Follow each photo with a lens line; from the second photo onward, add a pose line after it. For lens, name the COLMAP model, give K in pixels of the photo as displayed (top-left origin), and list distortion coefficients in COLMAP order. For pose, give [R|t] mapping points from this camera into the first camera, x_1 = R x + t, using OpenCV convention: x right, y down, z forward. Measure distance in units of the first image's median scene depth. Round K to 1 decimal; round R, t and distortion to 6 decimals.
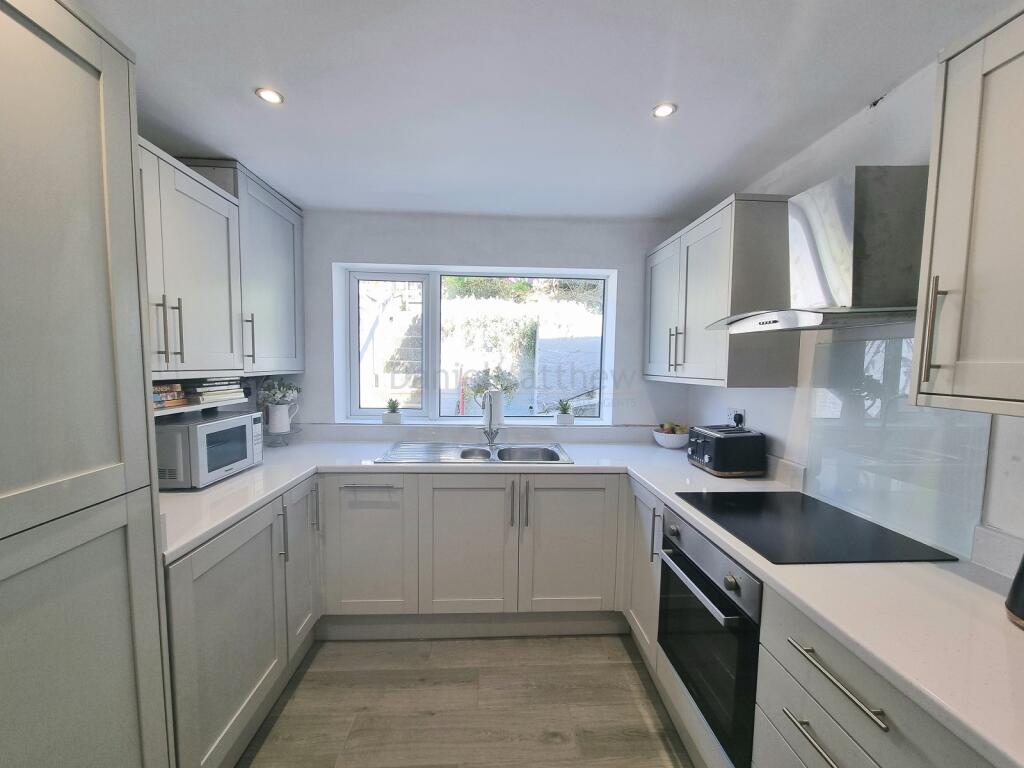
lens RADIAL K [[420.5, 0, 517.6], [0, 420.5, 394.8], [0, 0, 1]] dist [-0.002703, -0.000534]
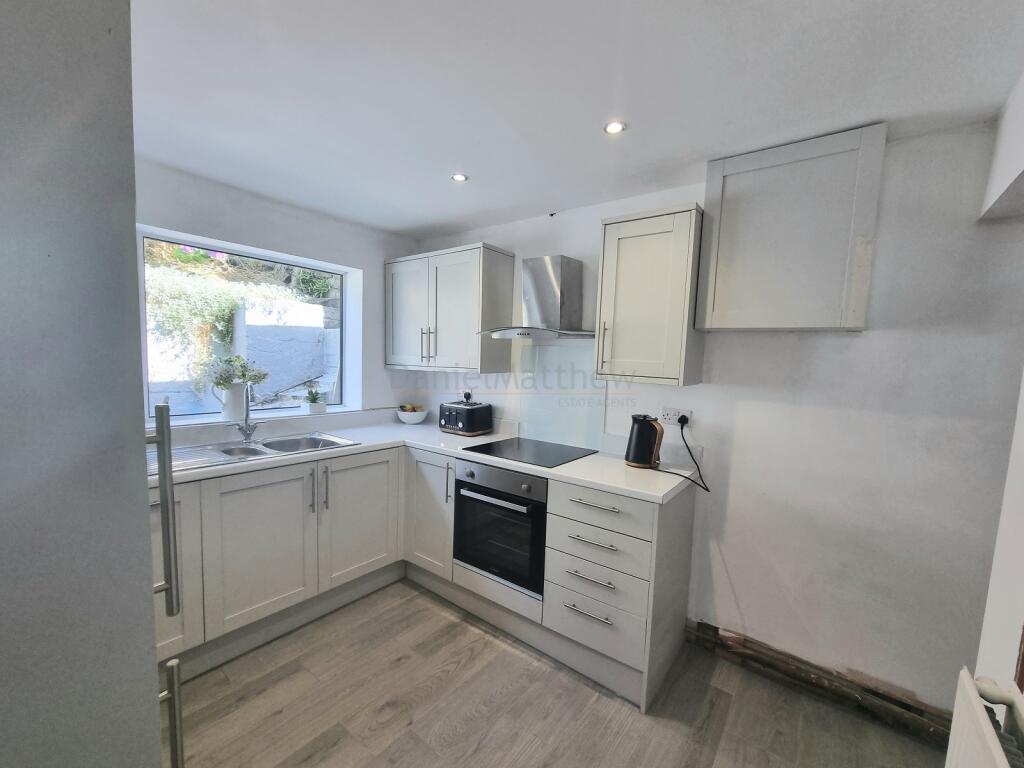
lens RADIAL K [[420.5, 0, 517.6], [0, 420.5, 394.8], [0, 0, 1]] dist [-0.002703, -0.000534]
pose [[0.648944, -0.053809, 0.758931, -0.451394], [0.033601, 0.998550, 0.042066, -0.000662], [-0.760094, -0.001798, 0.649811, -0.045939]]
